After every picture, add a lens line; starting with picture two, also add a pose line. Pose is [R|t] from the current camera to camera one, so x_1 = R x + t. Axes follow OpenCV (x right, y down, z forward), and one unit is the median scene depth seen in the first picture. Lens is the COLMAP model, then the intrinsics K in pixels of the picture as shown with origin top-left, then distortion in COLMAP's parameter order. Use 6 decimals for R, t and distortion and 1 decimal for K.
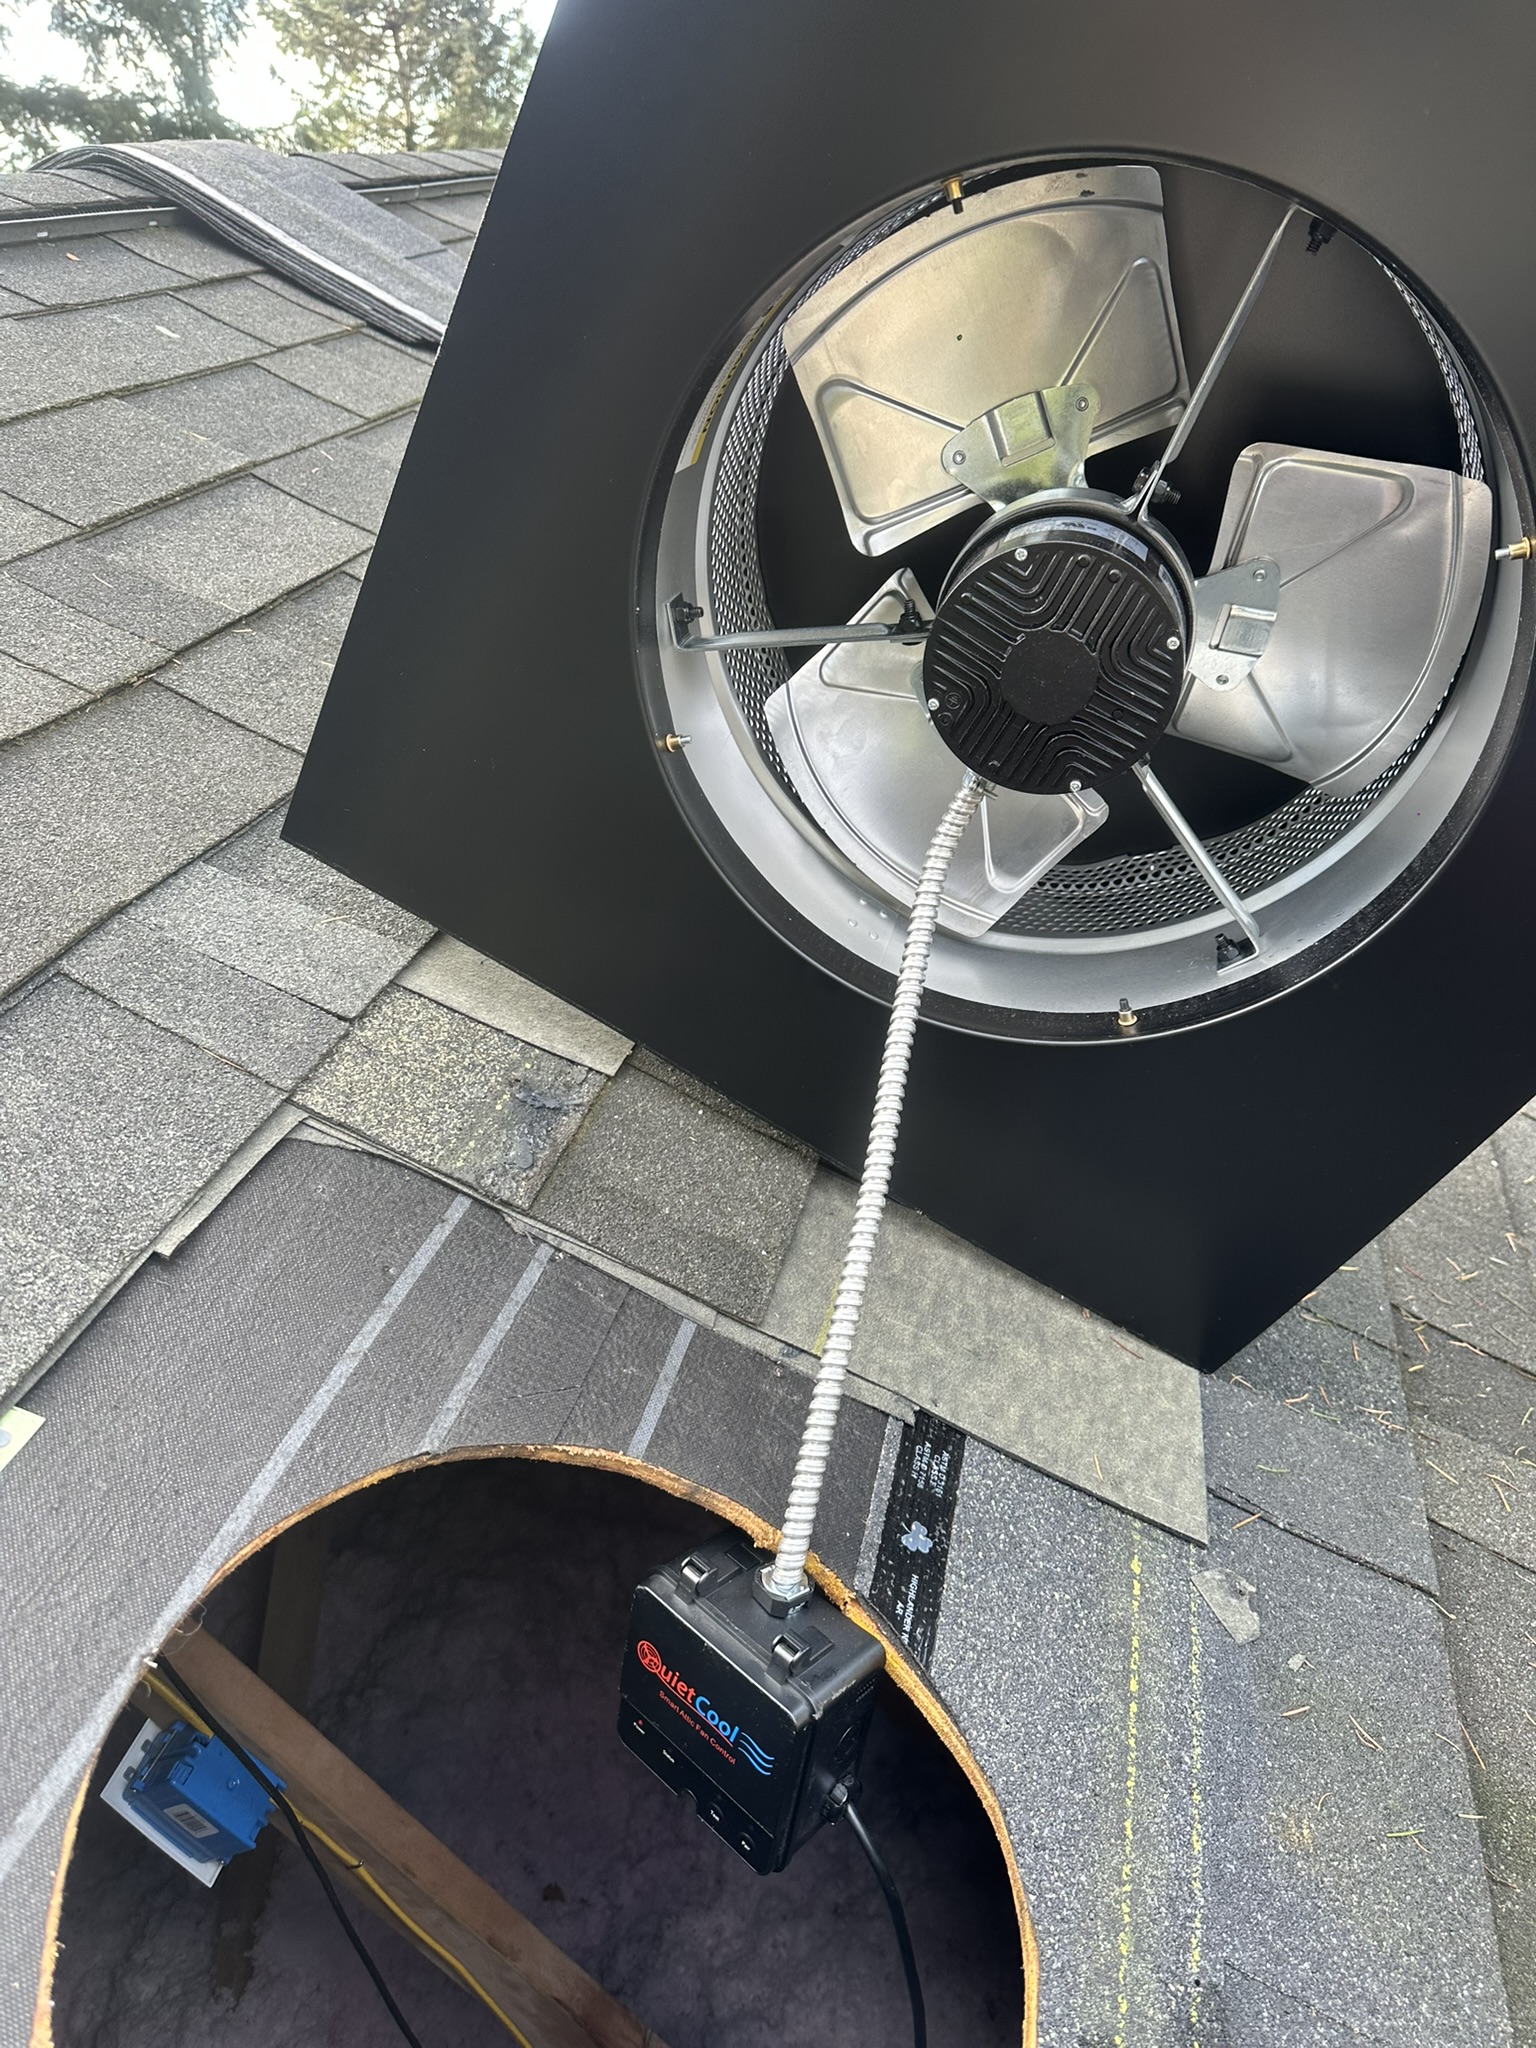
lens RADIAL K [[1523.1, 0, 768.0], [0, 1523.1, 1024.0], [0, 0, 1]] dist [0.008480, 0.002271]
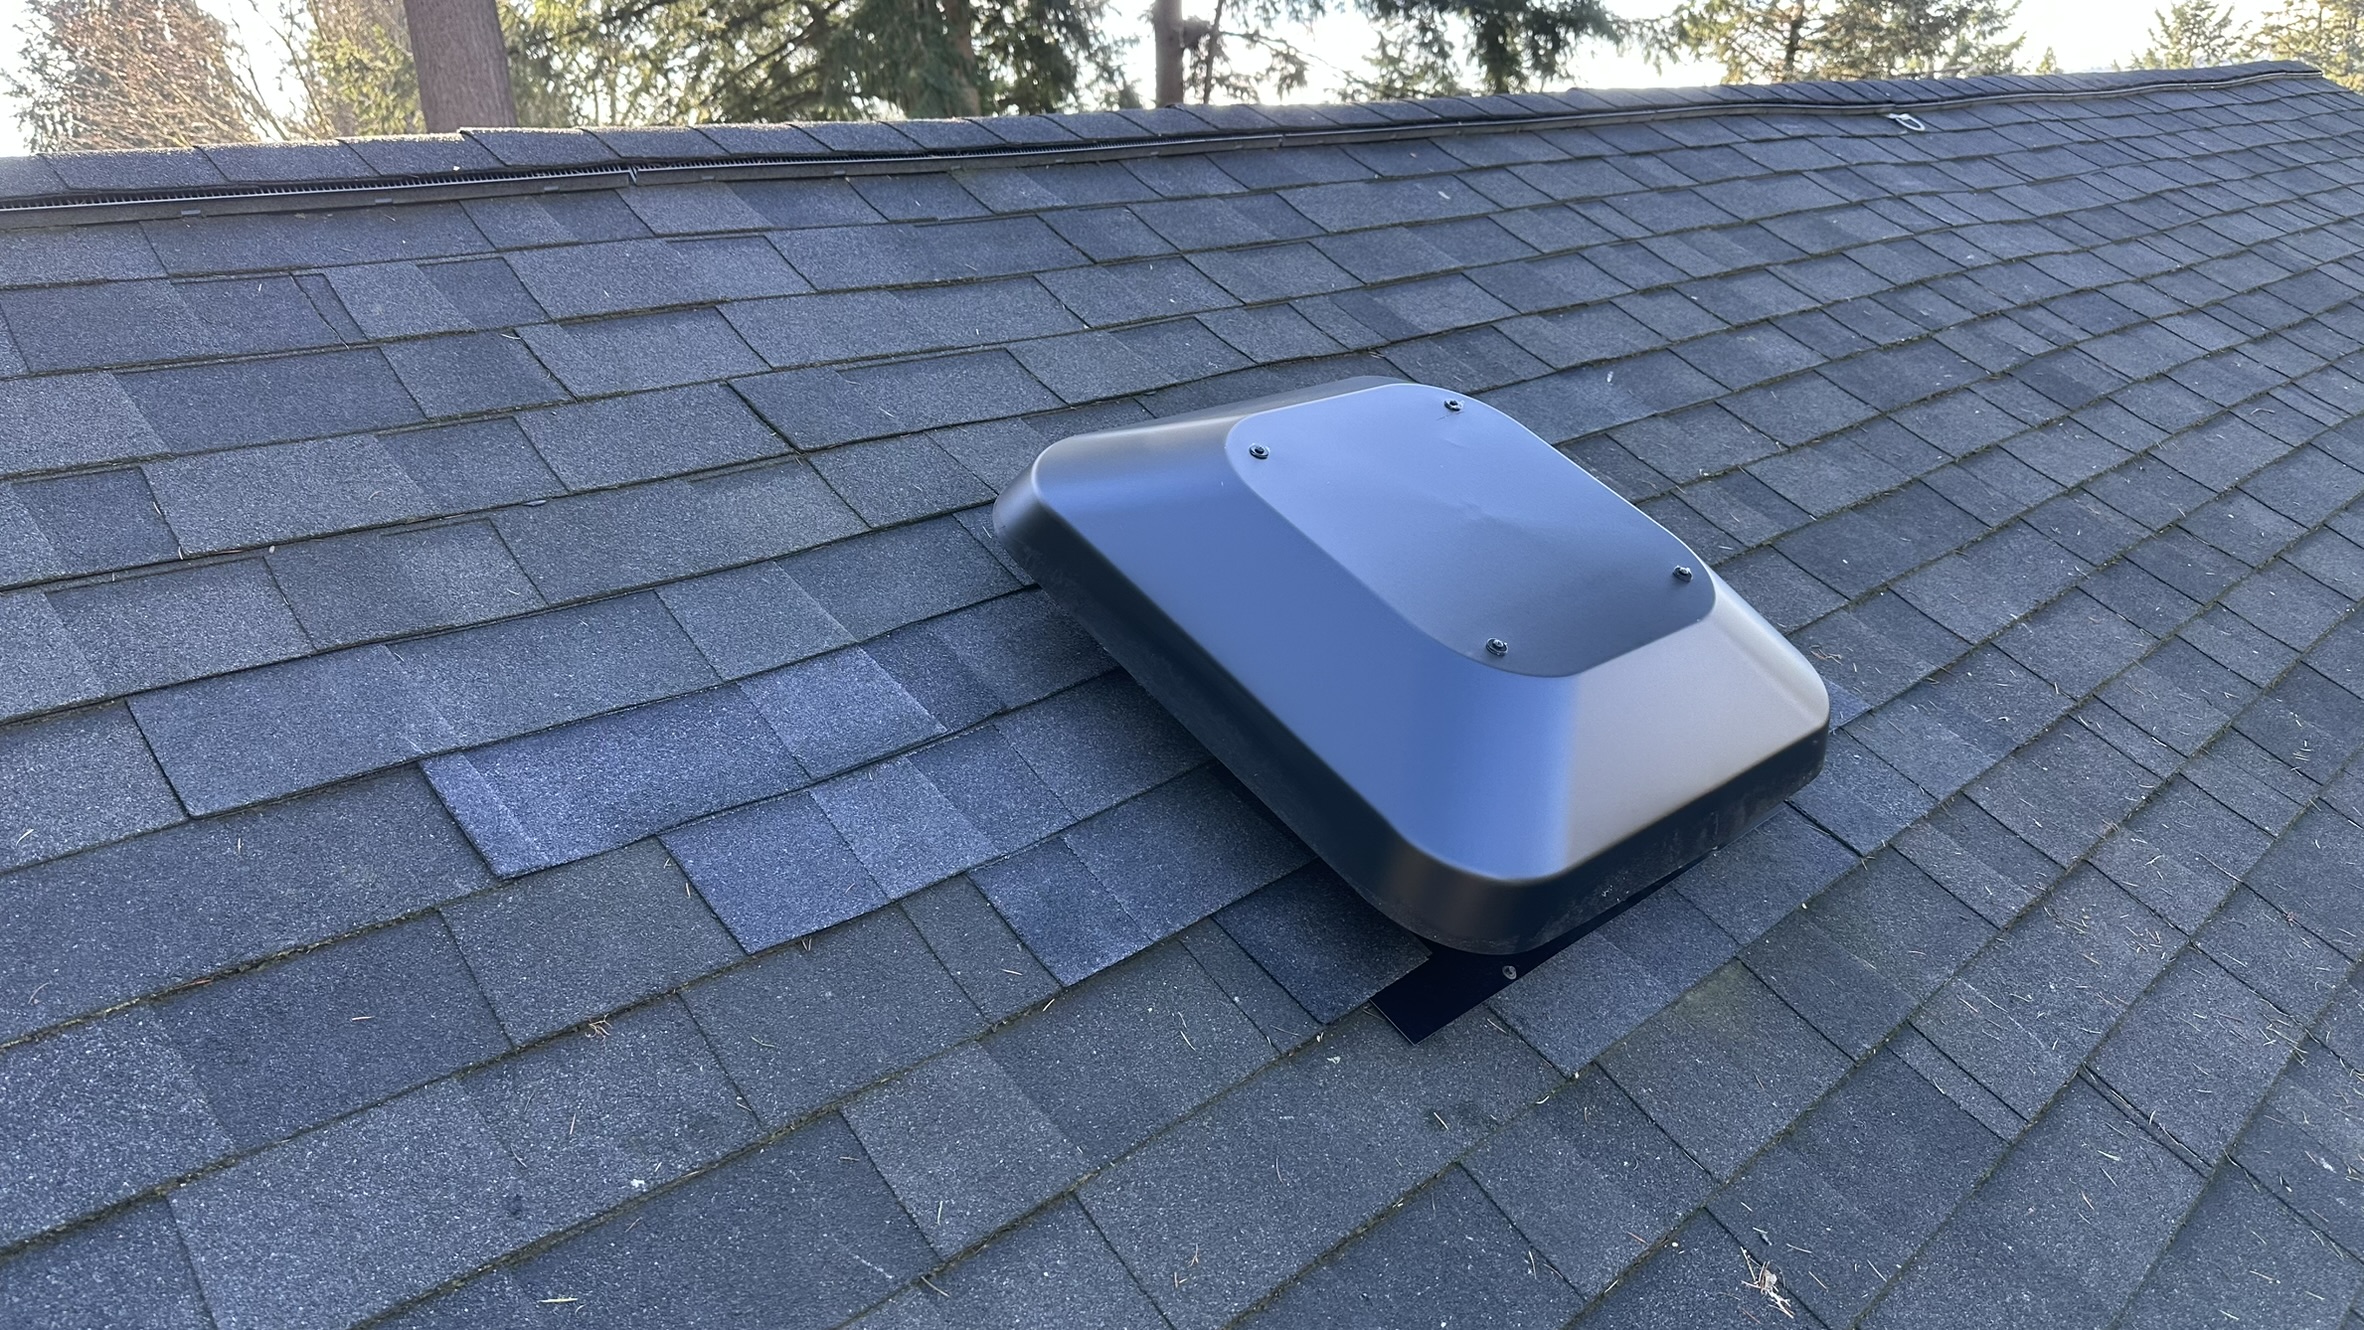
lens RADIAL K [[1749.0, 0, 1182.0], [0, 1749.0, 665.0], [0, 0, 1]] dist [0.165203, -0.277873]
pose [[0.865308, 0.205288, -0.457274, 0.369864], [-0.283135, 0.952986, -0.107949, 0.347294], [0.413614, 0.222879, 0.882750, -0.758868]]
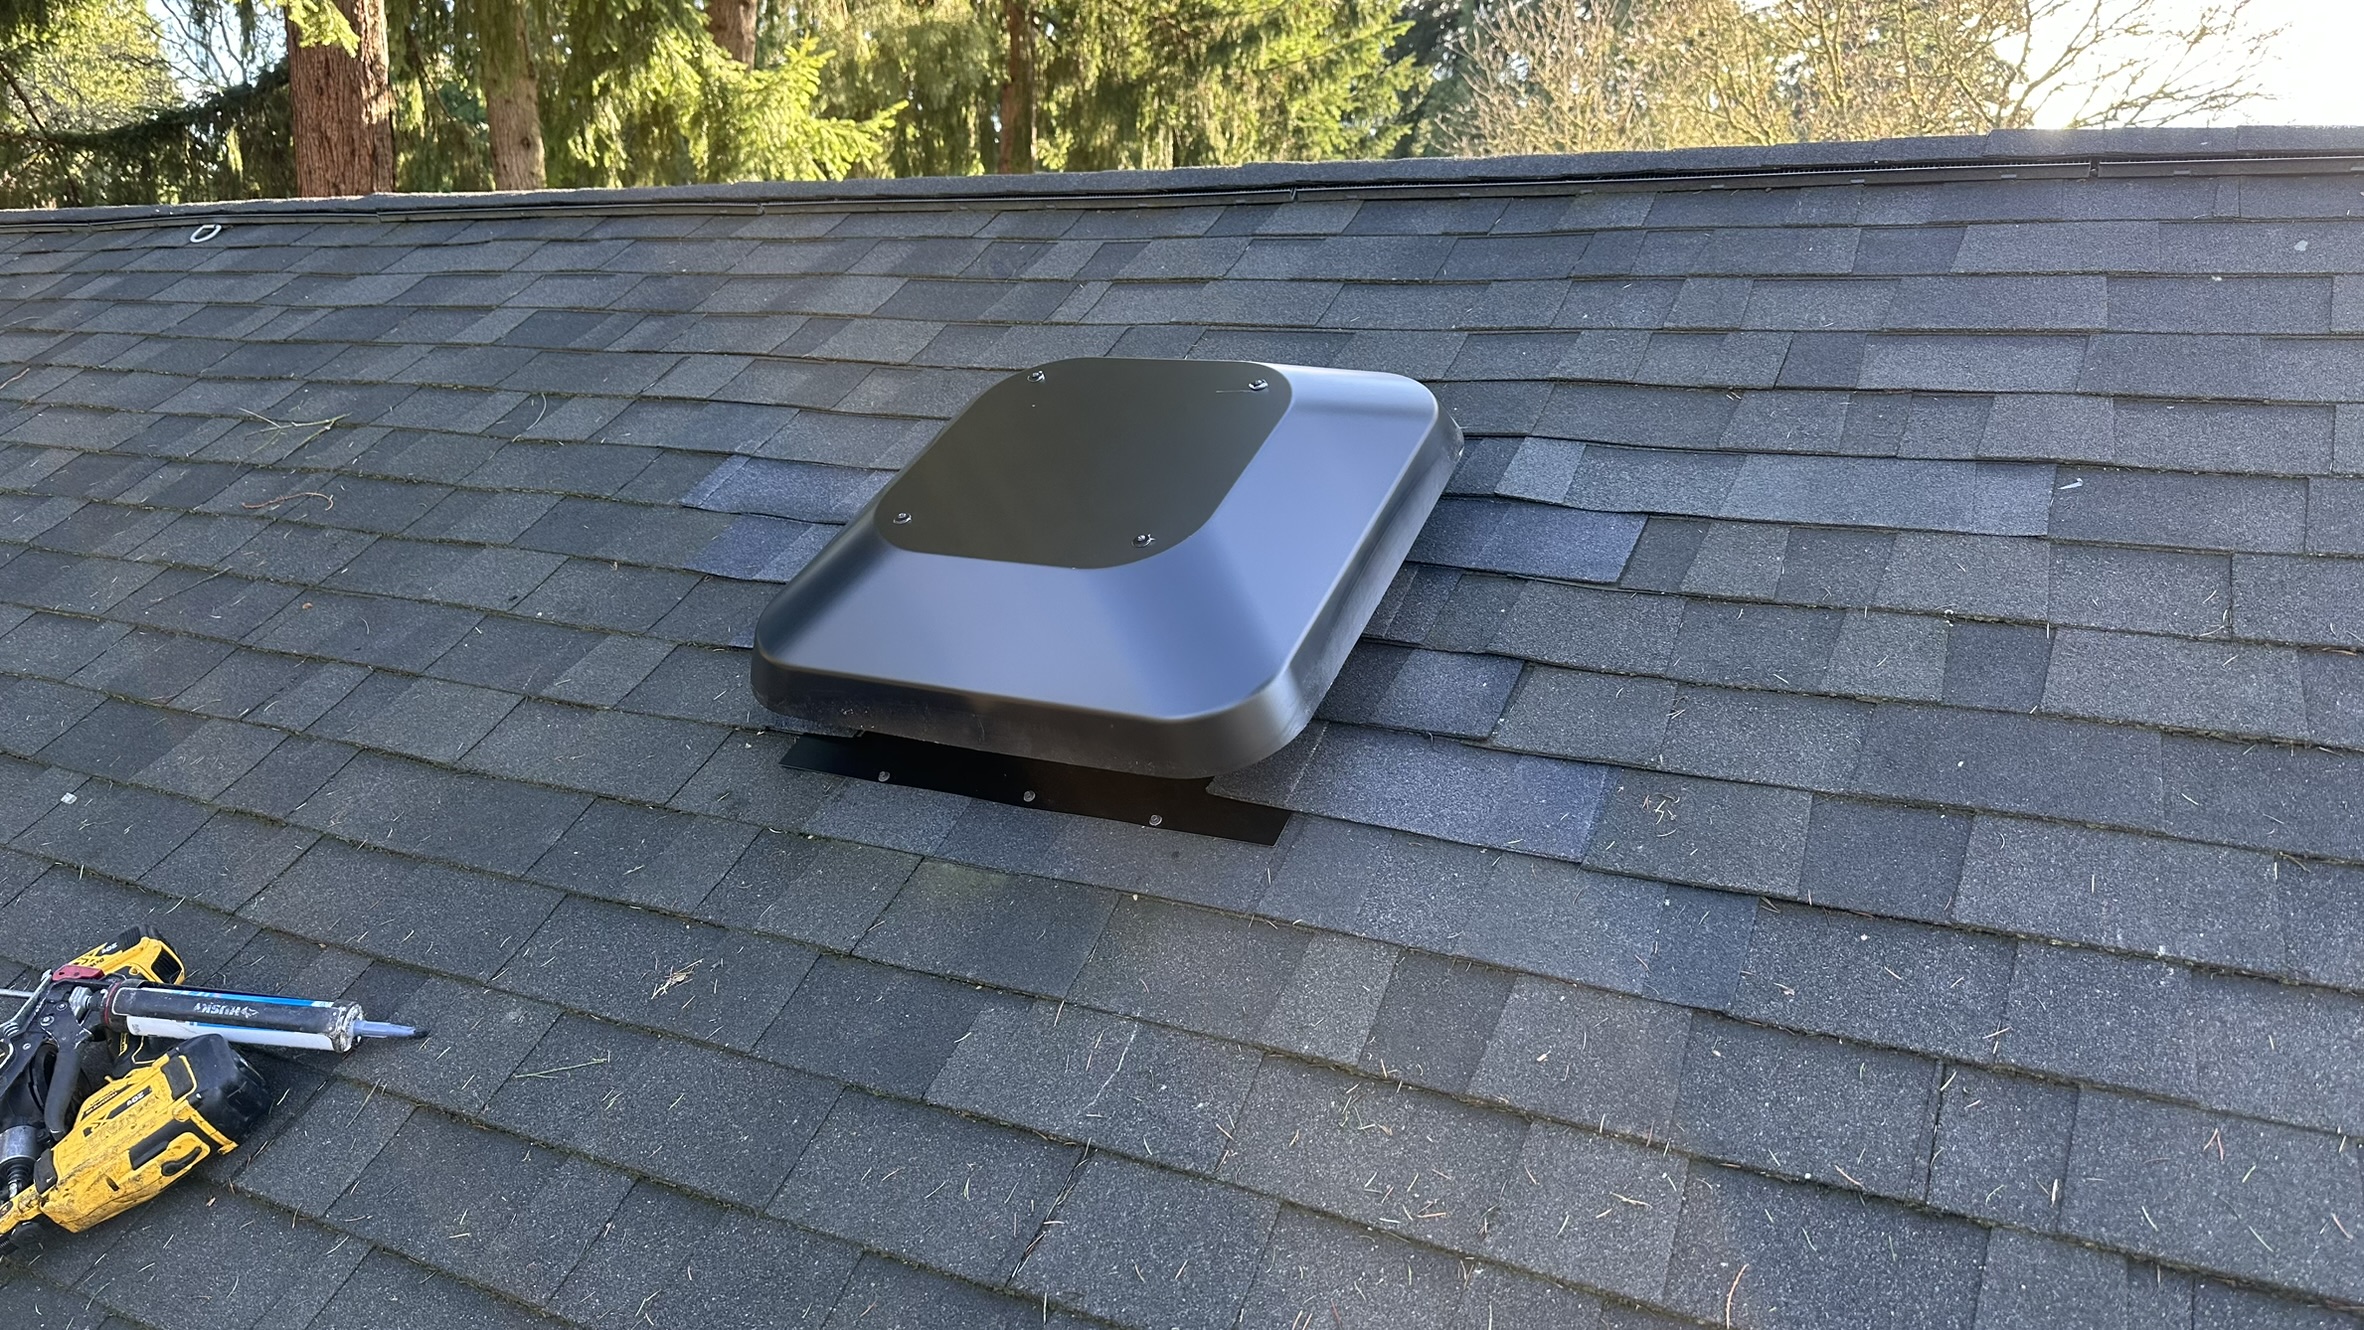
lens RADIAL K [[1749.0, 0, 1182.0], [0, 1749.0, 665.0], [0, 0, 1]] dist [0.165203, -0.277873]
pose [[-0.264319, 0.303694, -0.915372, 1.233035], [-0.451634, 0.799649, 0.395713, -0.341432], [0.852151, 0.518008, -0.074204, 0.510486]]
